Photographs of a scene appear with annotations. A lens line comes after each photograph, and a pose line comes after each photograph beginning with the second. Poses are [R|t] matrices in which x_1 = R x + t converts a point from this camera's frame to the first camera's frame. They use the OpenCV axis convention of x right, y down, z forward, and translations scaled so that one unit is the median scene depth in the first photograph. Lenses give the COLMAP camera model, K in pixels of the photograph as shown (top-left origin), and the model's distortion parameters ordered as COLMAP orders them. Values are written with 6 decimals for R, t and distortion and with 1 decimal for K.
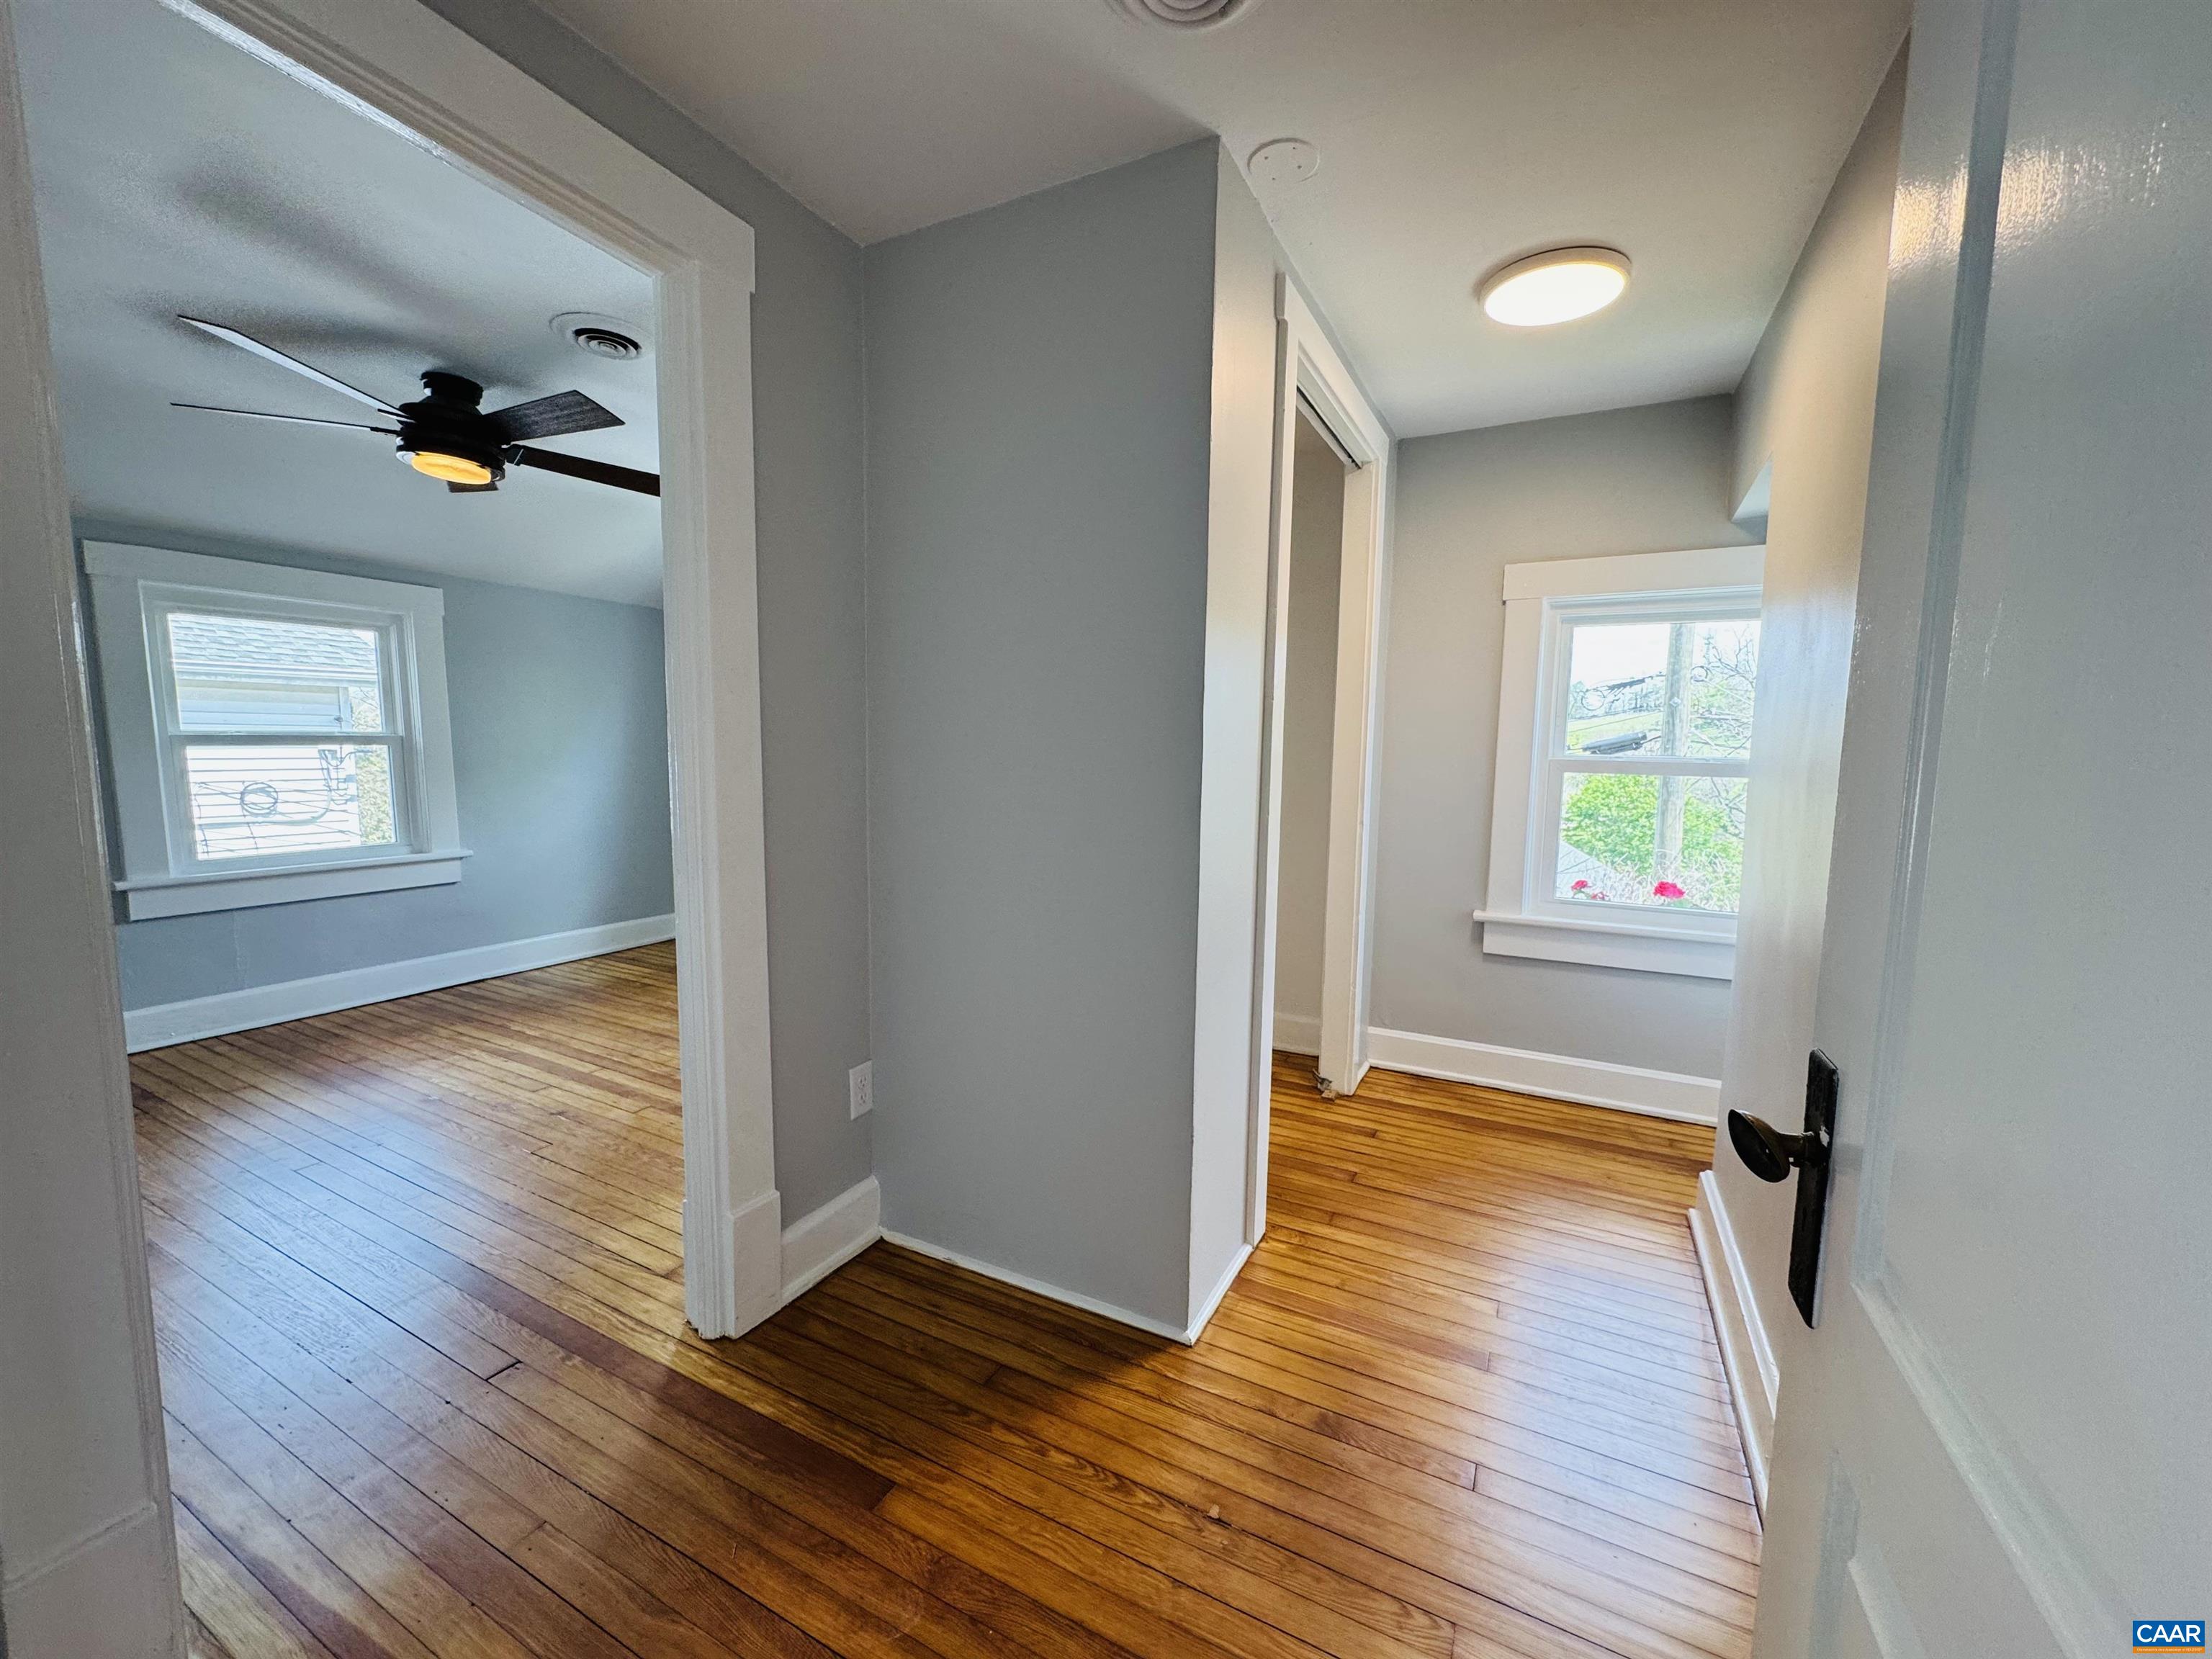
lens RADIAL K [[880.7, 0, 1110.3], [0, 880.7, 829.8], [0, 0, 1]] dist [0.003678, 0.000605]
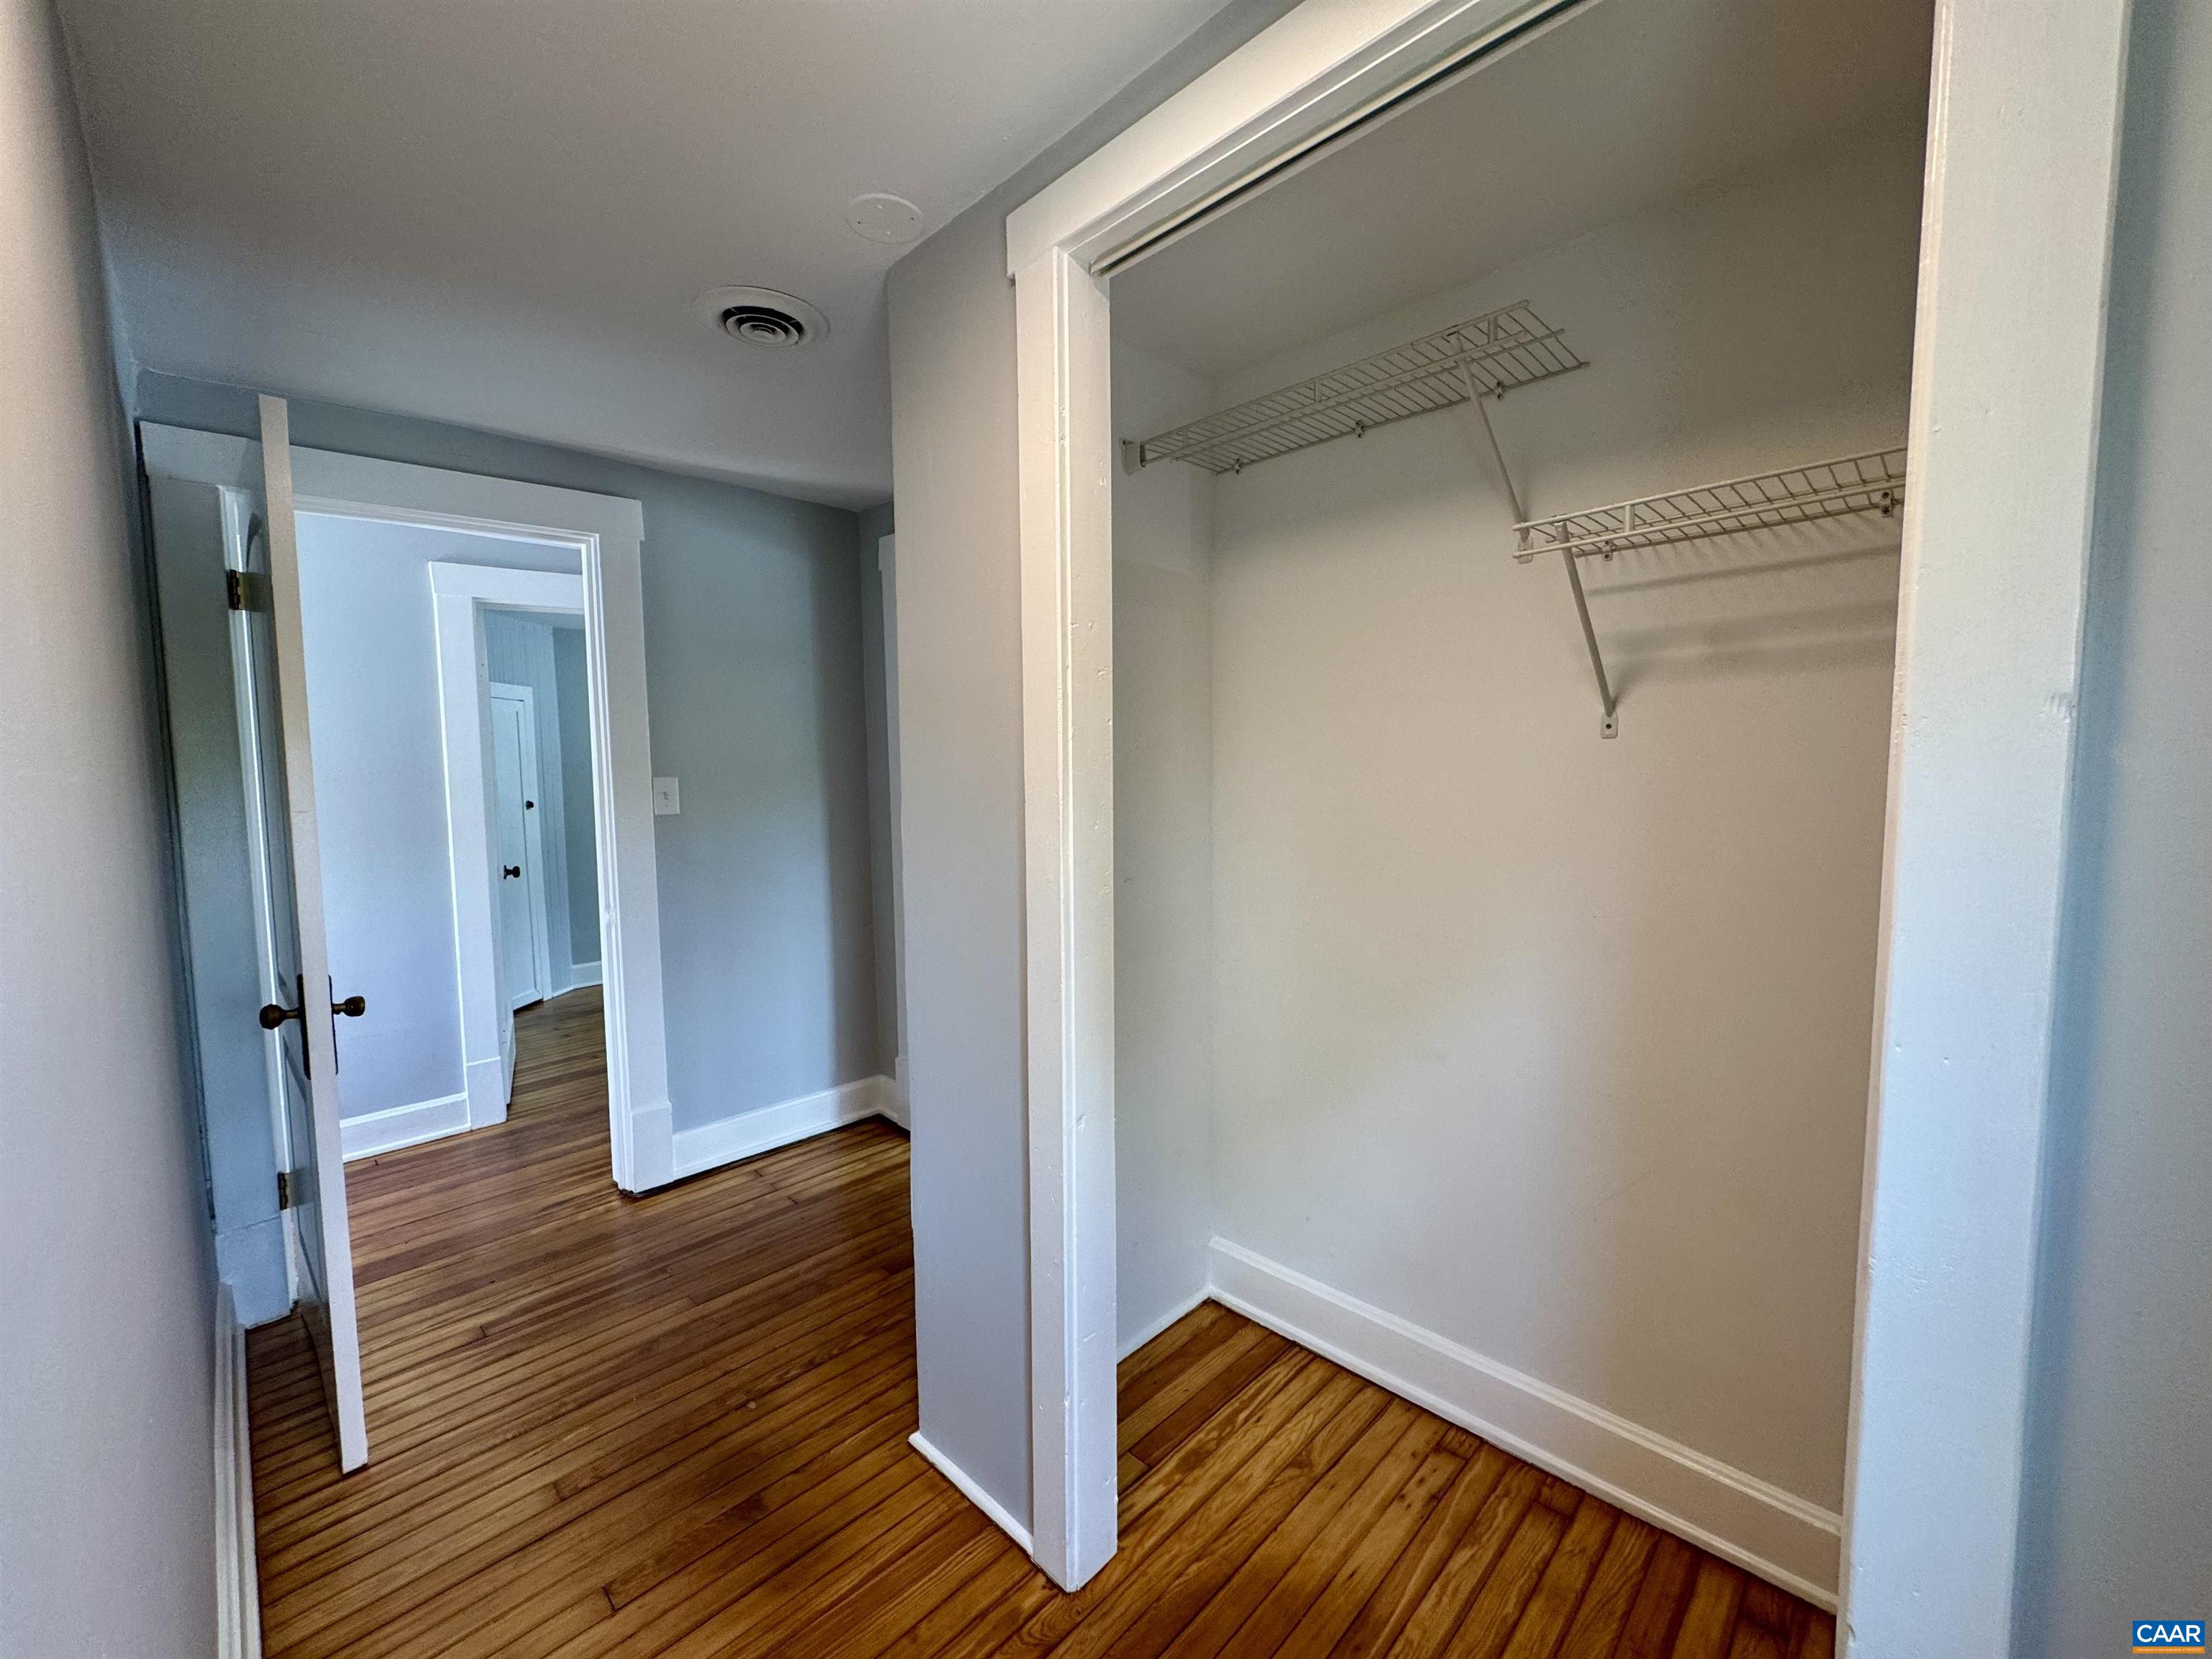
lens RADIAL K [[880.7, 0, 1121.8], [0, 880.7, 837.7], [0, 0, 1]] dist [0.003678, 0.000605]
pose [[-0.286800, 0.063413, -0.955889, 0.563504], [-0.087253, 0.991930, 0.091983, -0.129509], [0.954009, 0.109785, -0.278953, 0.855204]]
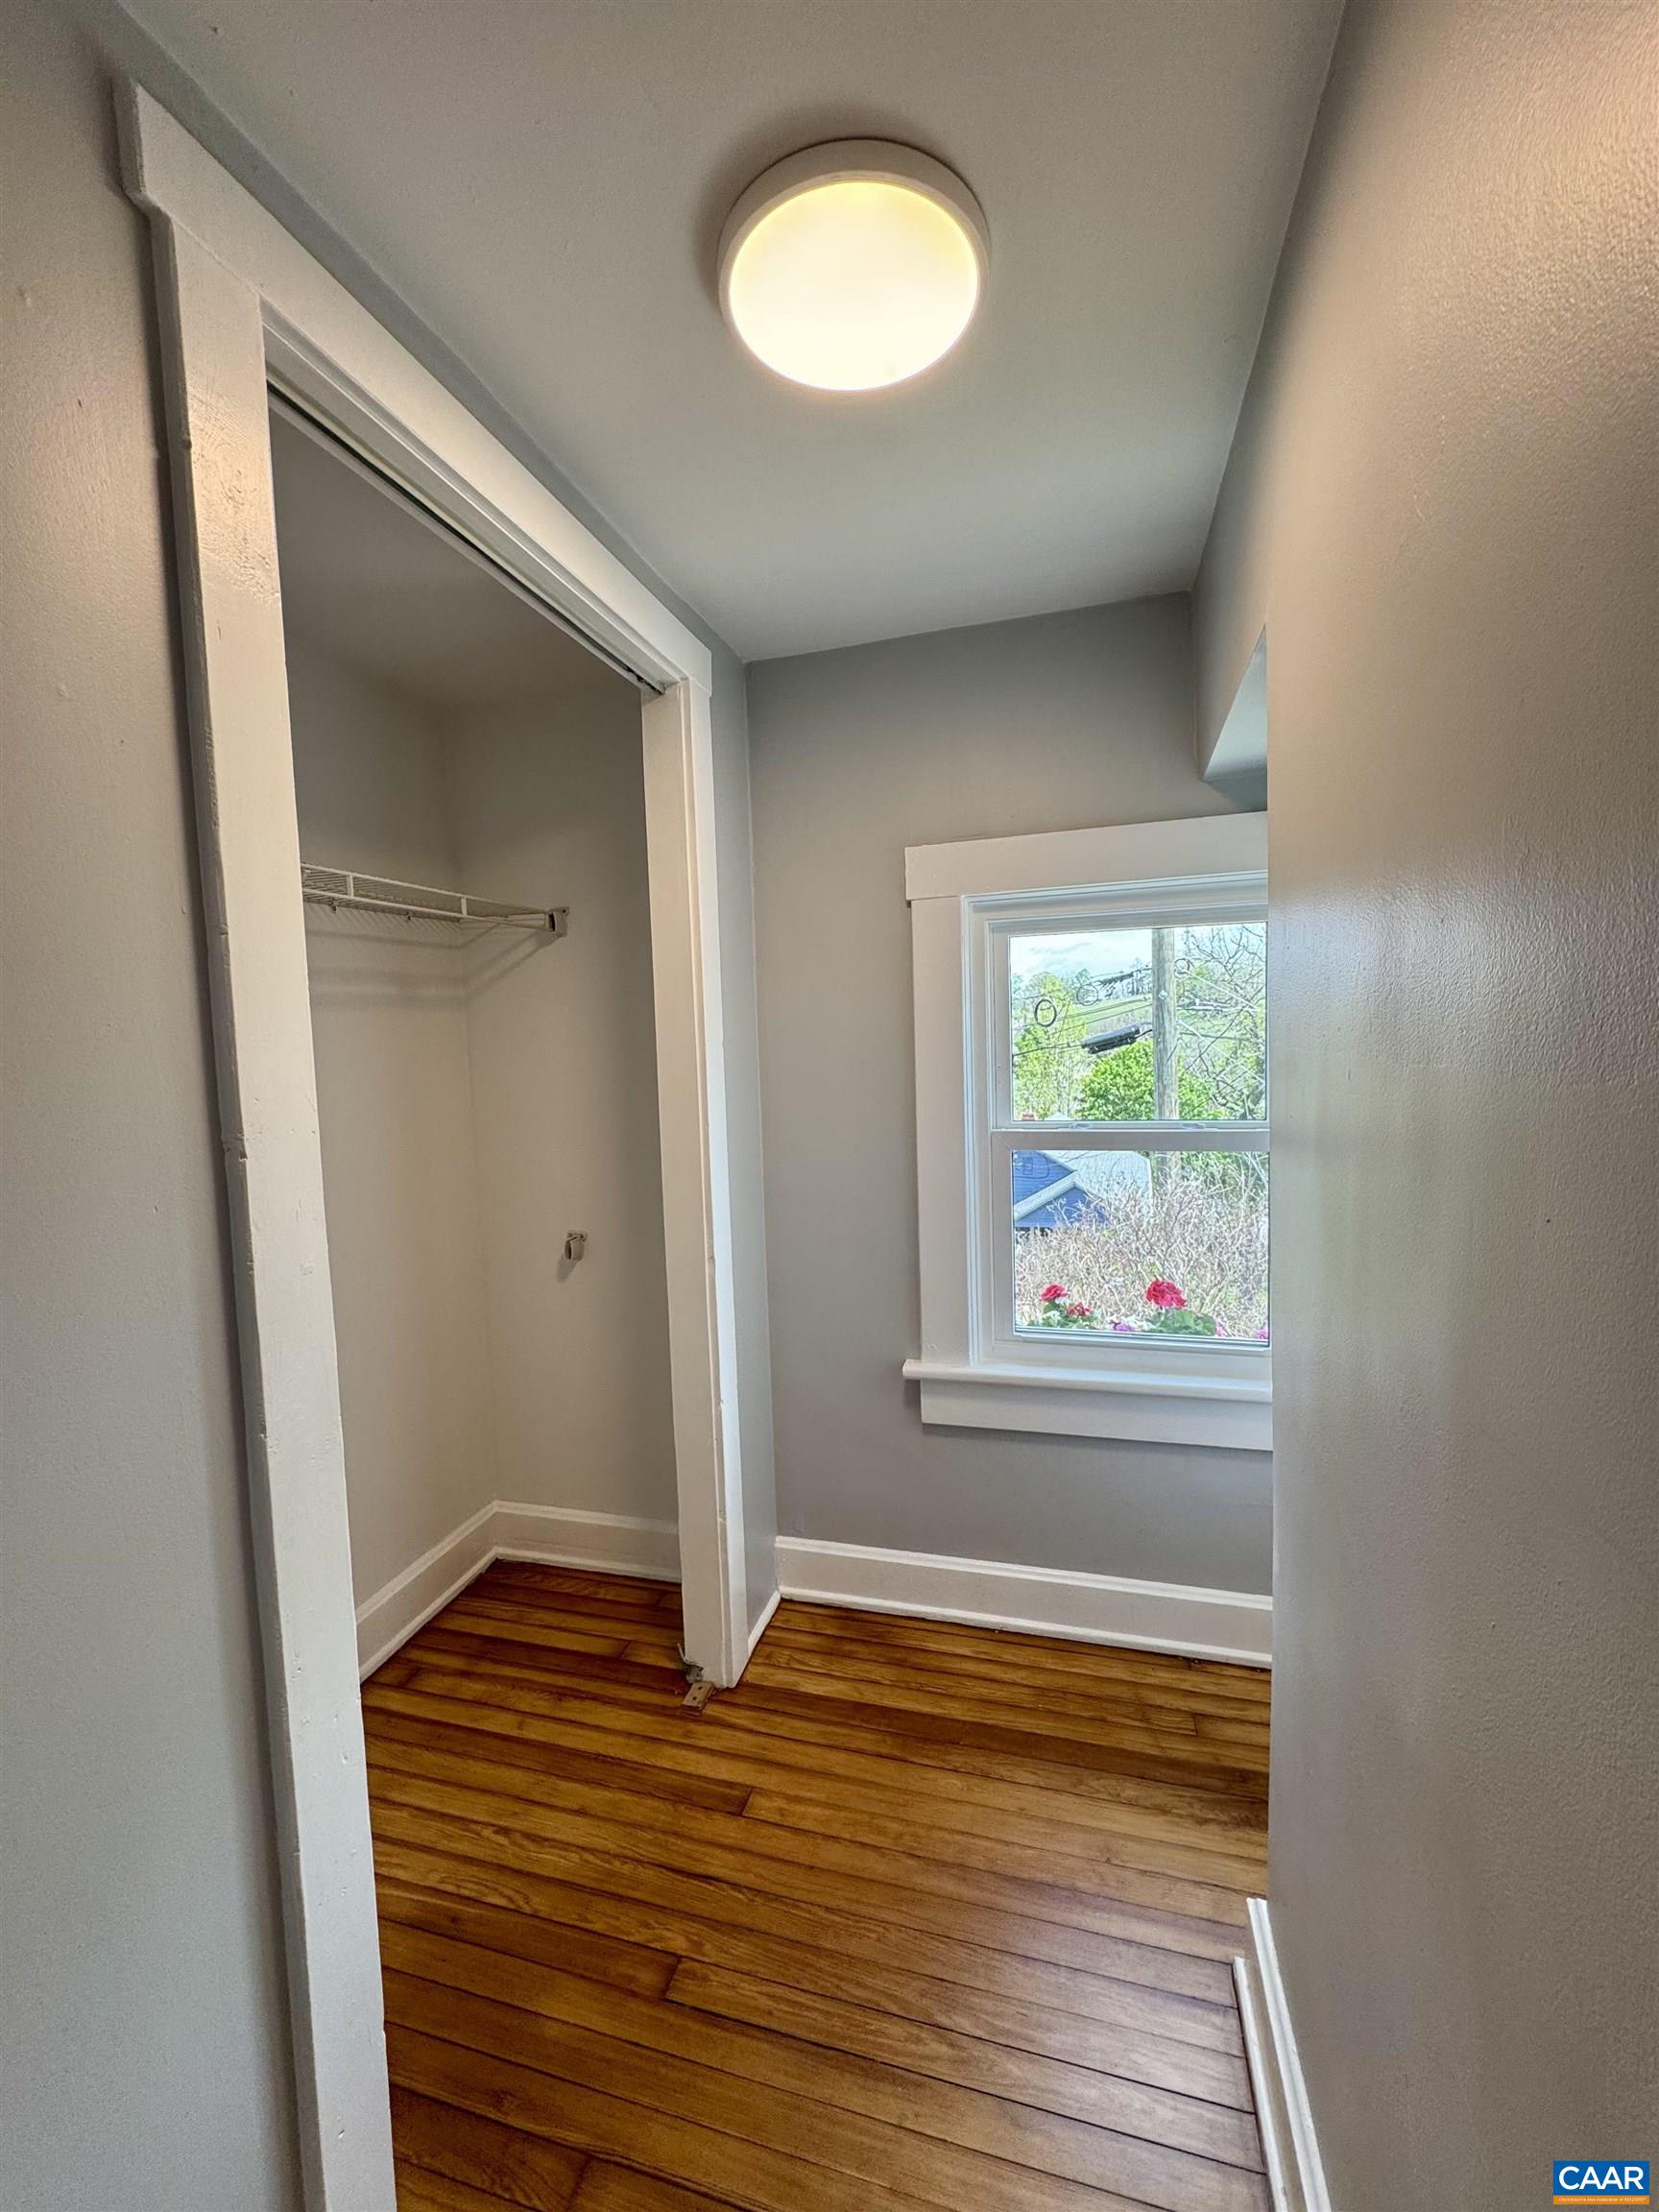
lens RADIAL K [[880.7, 0, 839.5], [0, 880.7, 1095.9], [0, 0, 1]] dist [0.003678, 0.000605]
pose [[0.976678, -0.059951, 0.206167, 0.247688], [0.067484, 0.997278, -0.029692, -0.095555], [-0.203826, 0.042913, 0.978066, 0.361567]]
